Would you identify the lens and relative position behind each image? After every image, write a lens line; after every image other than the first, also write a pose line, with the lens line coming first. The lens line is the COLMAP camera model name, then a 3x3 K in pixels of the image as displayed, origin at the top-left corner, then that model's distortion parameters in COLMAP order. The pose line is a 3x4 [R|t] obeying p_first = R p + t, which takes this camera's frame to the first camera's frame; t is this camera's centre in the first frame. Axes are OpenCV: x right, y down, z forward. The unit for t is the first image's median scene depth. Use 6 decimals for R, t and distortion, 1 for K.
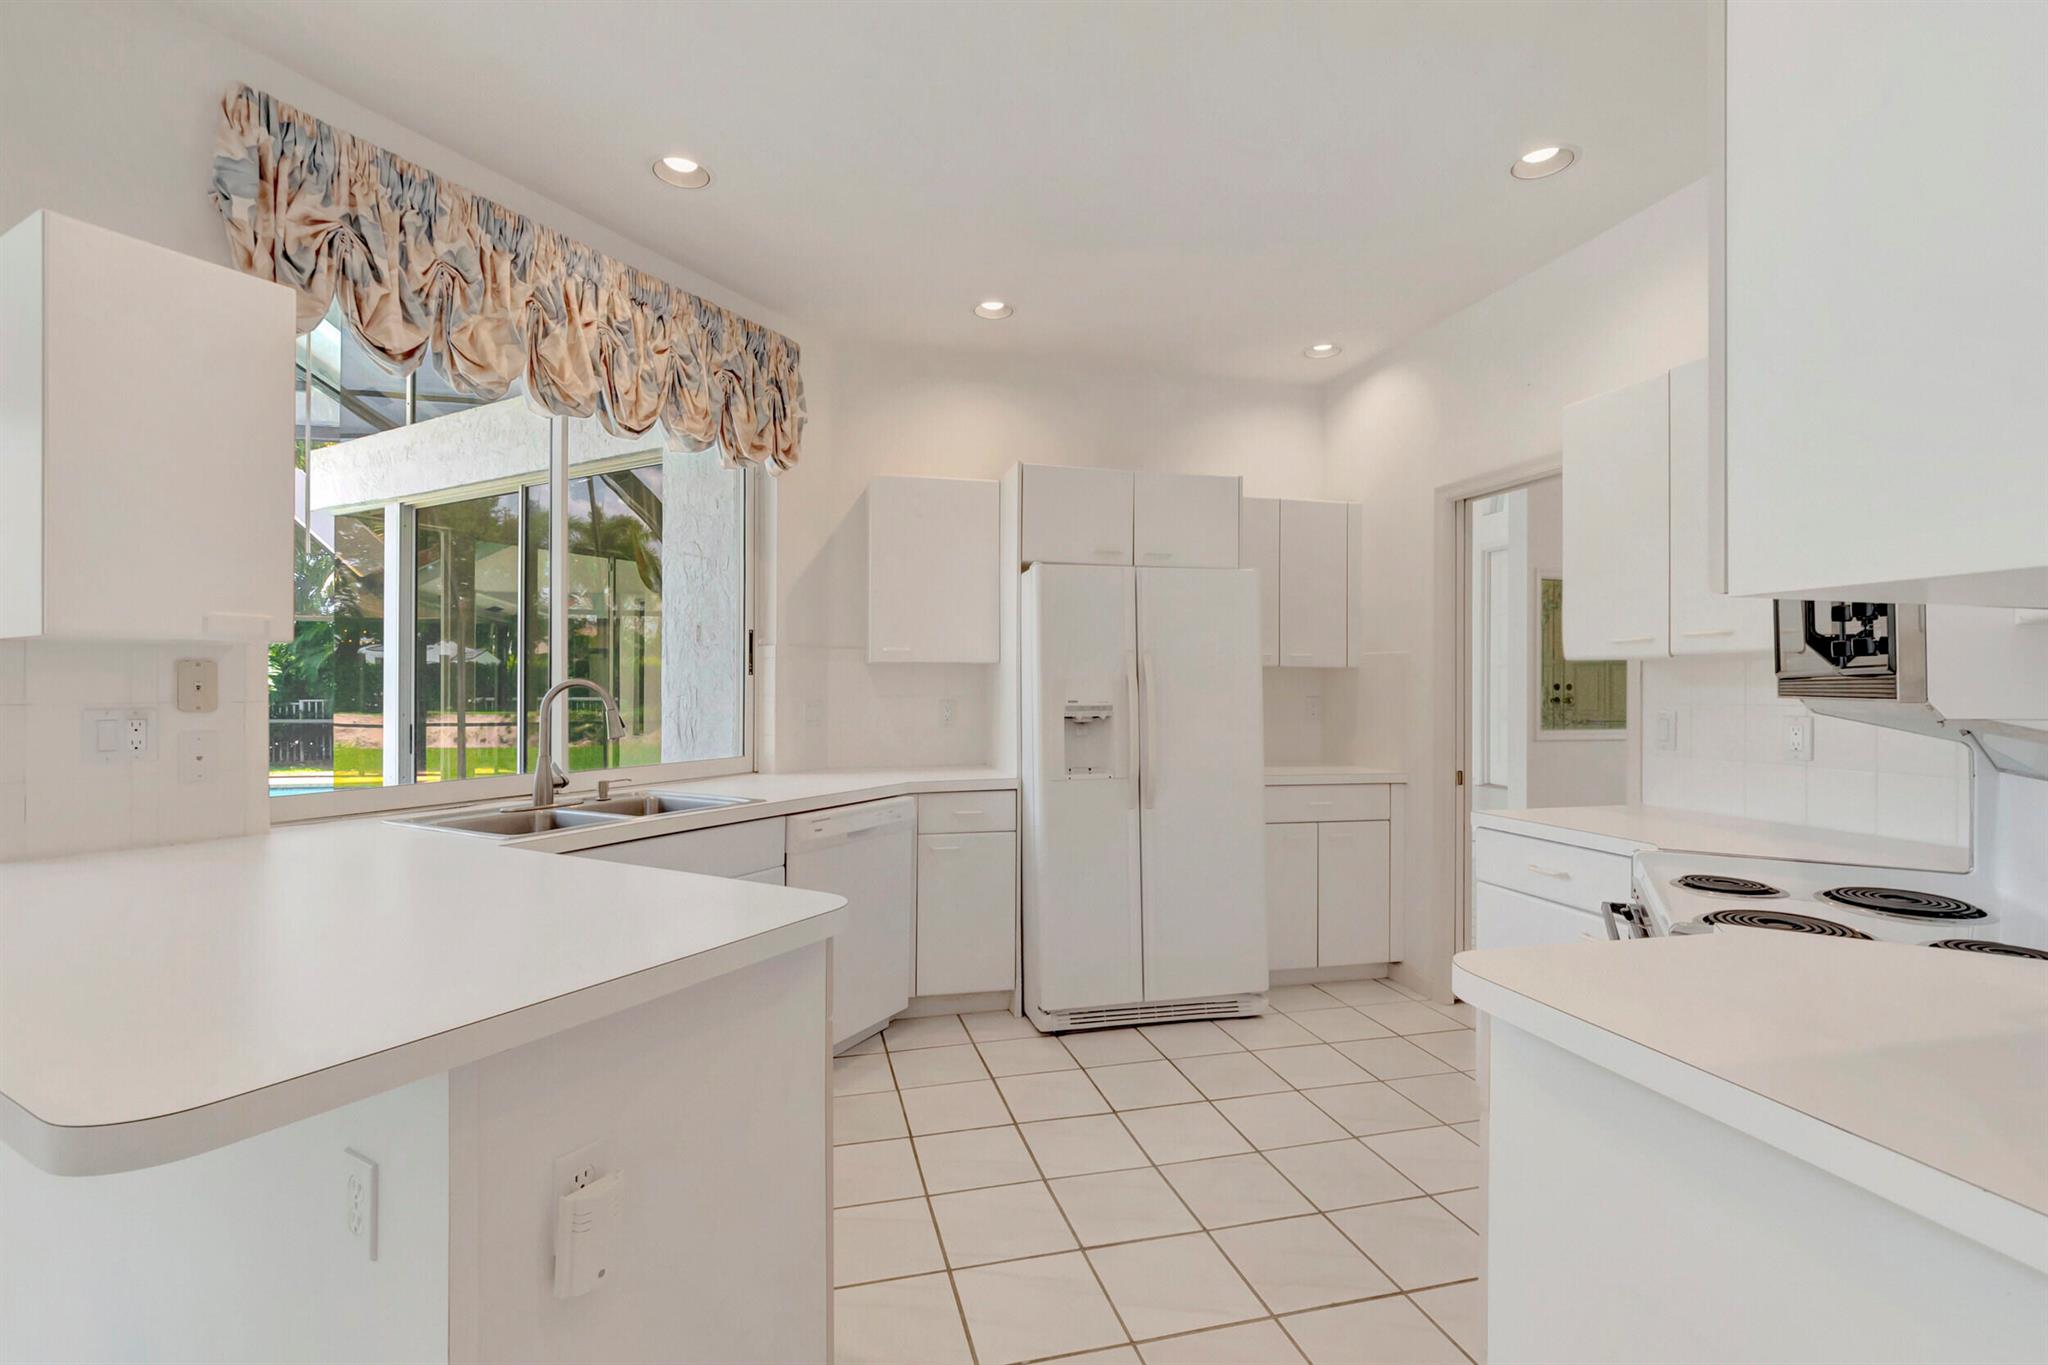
lens RADIAL K [[911.8, 0, 1025.0], [0, 911.8, 682.3], [0, 0, 1]] dist [0.011372, -0.000327]
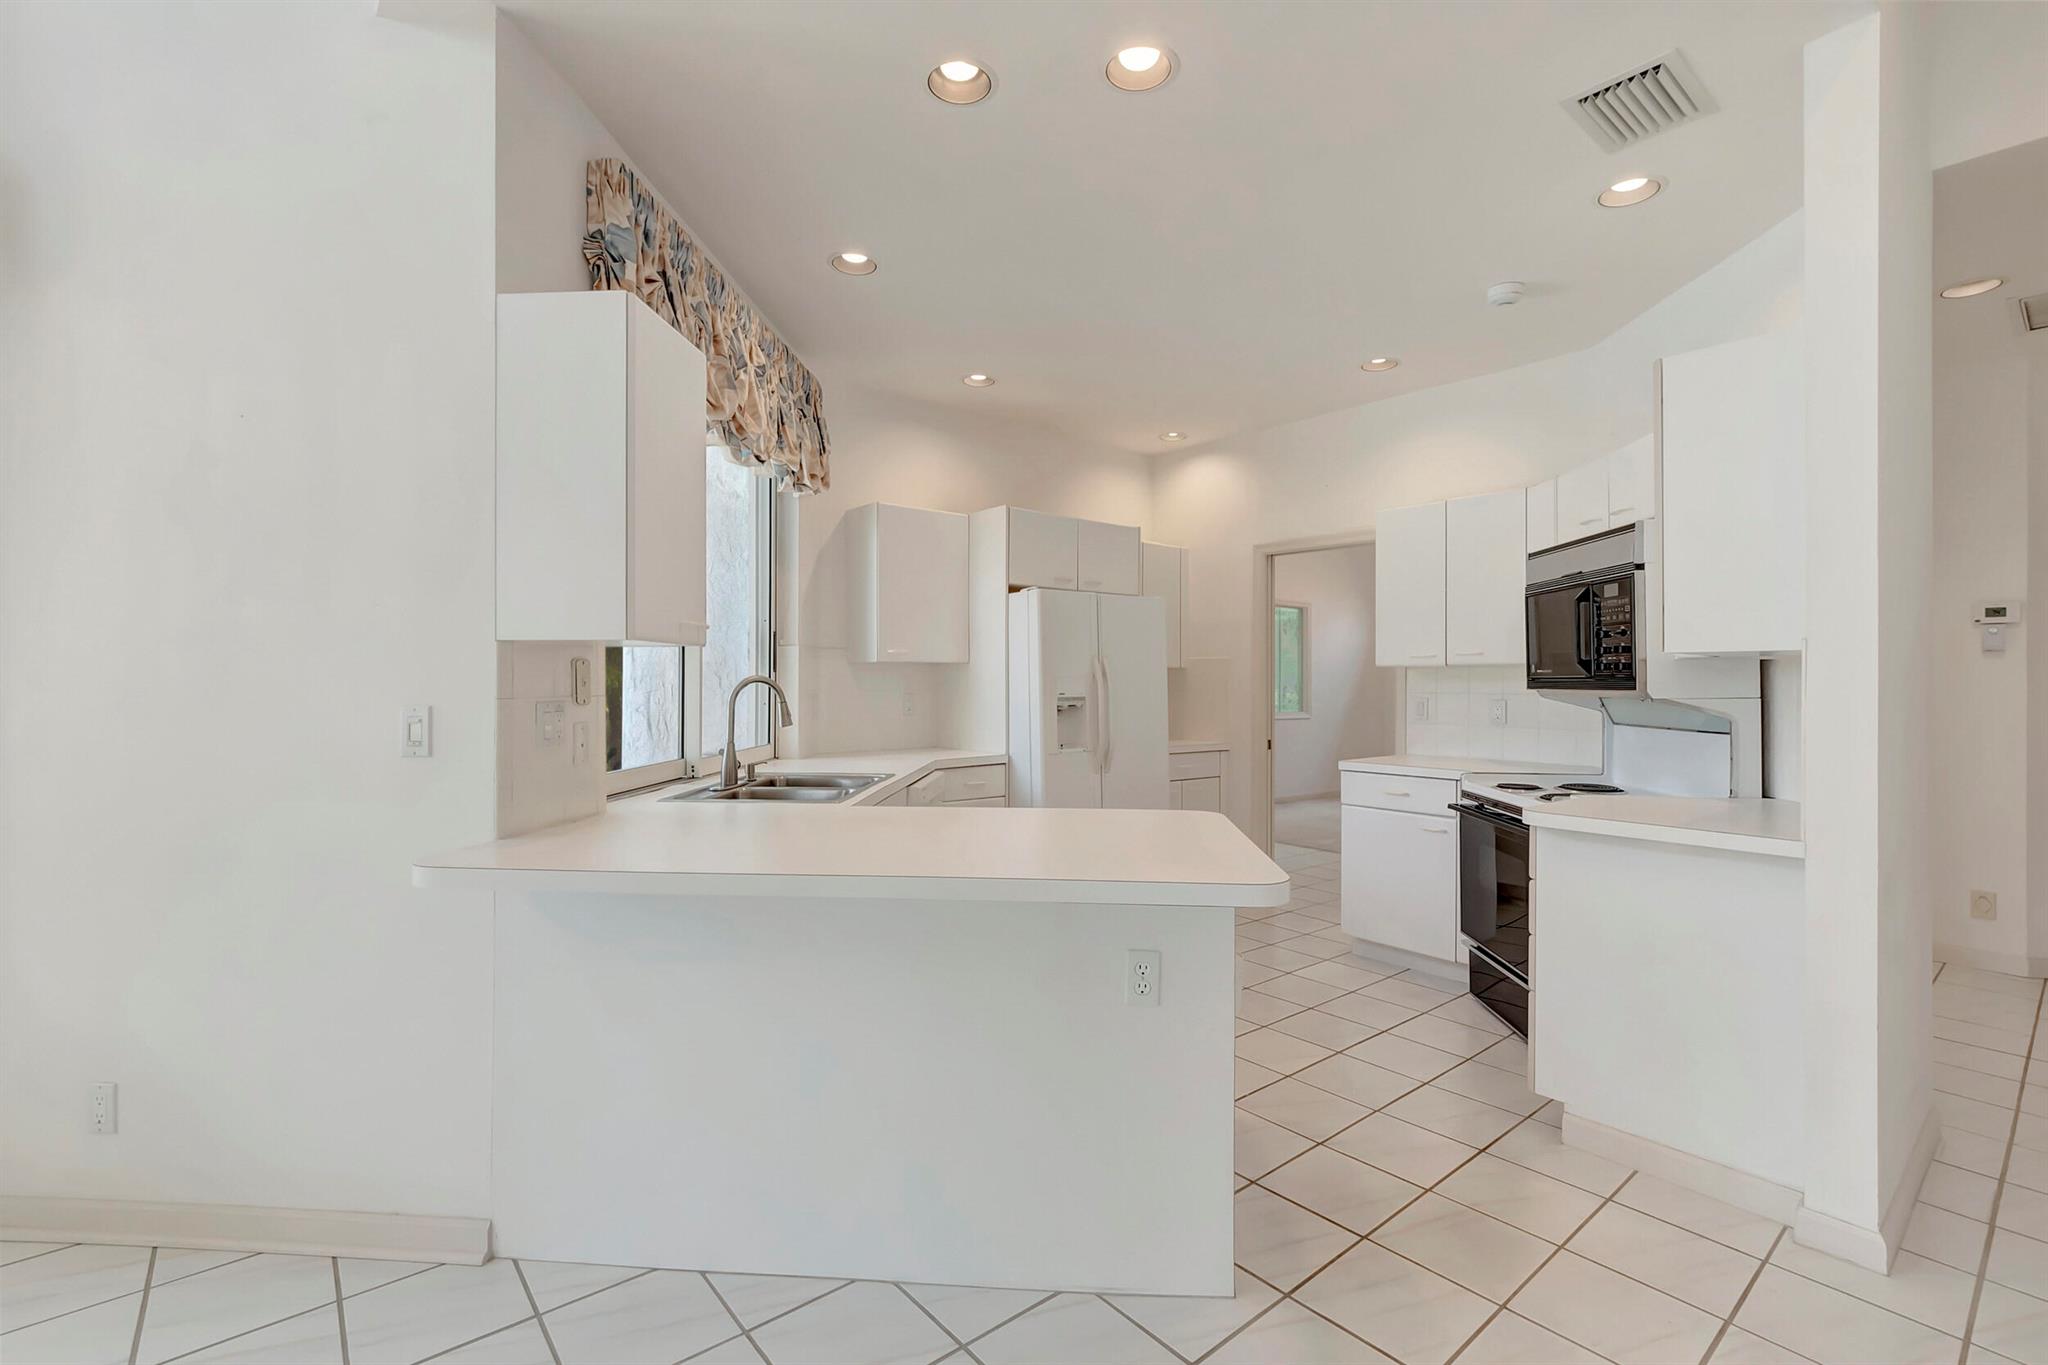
lens RADIAL K [[911.8, 0, 1022.2], [0, 911.8, 678.8], [0, 0, 1]] dist [0.011372, -0.000327]
pose [[0.905396, 0.003170, 0.424556, -0.520292], [-0.003942, 0.999992, 0.000940, -0.001651], [-0.424549, -0.002525, 0.905401, -0.157113]]
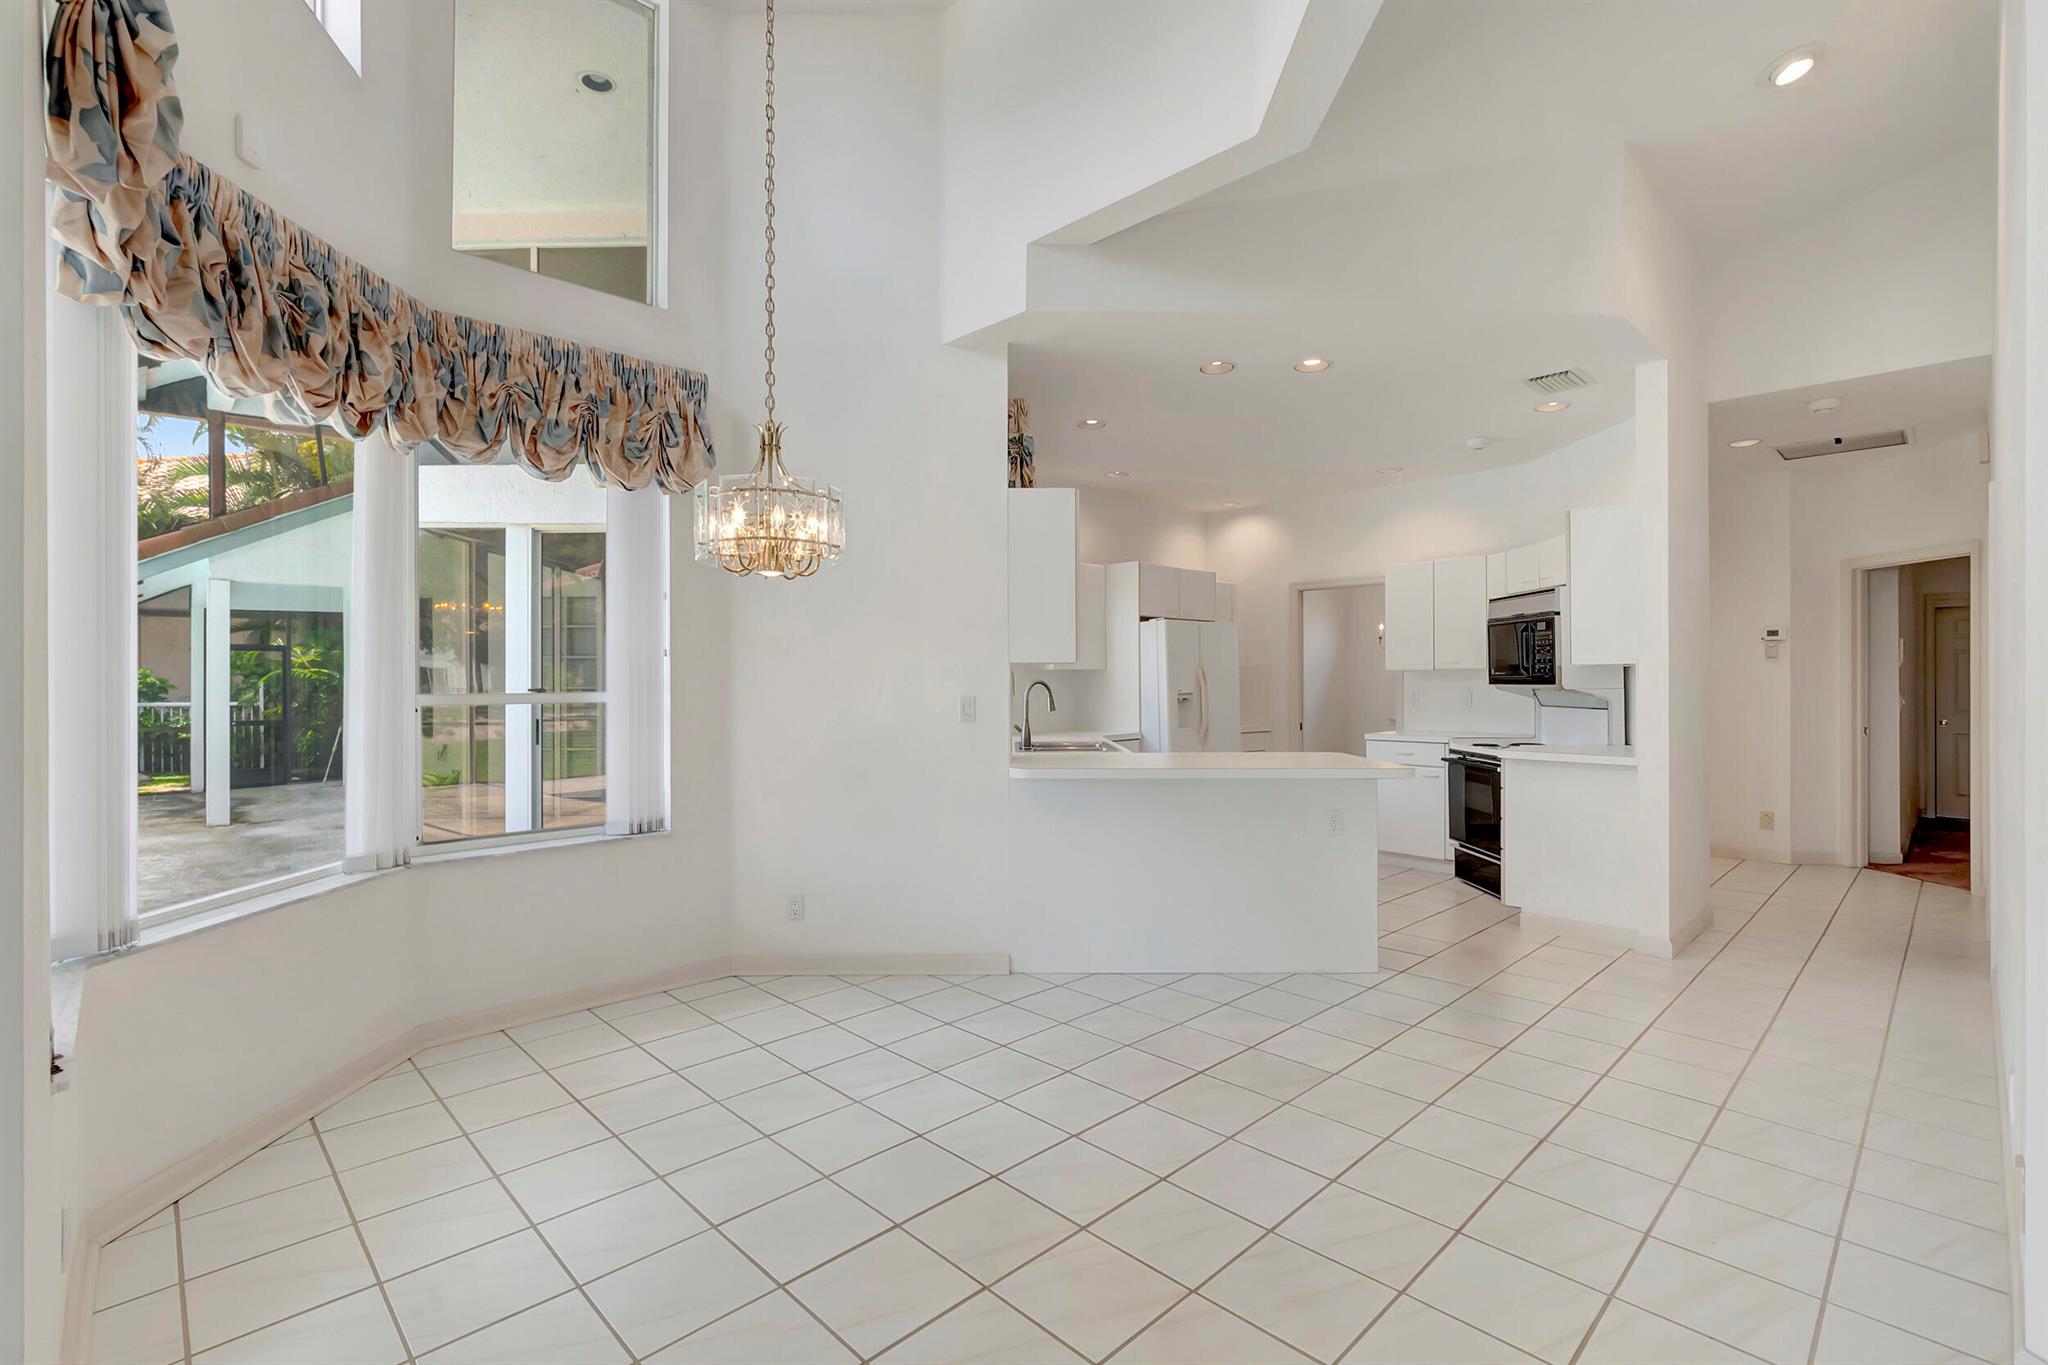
lens RADIAL K [[911.8, 0, 1024.2], [0, 911.8, 684.7], [0, 0, 1]] dist [0.011372, -0.000327]
pose [[0.871032, -0.006286, 0.491186, -1.102506], [0.003610, 0.999973, 0.006396, -0.004498], [-0.491213, -0.003798, 0.871031, -0.485723]]
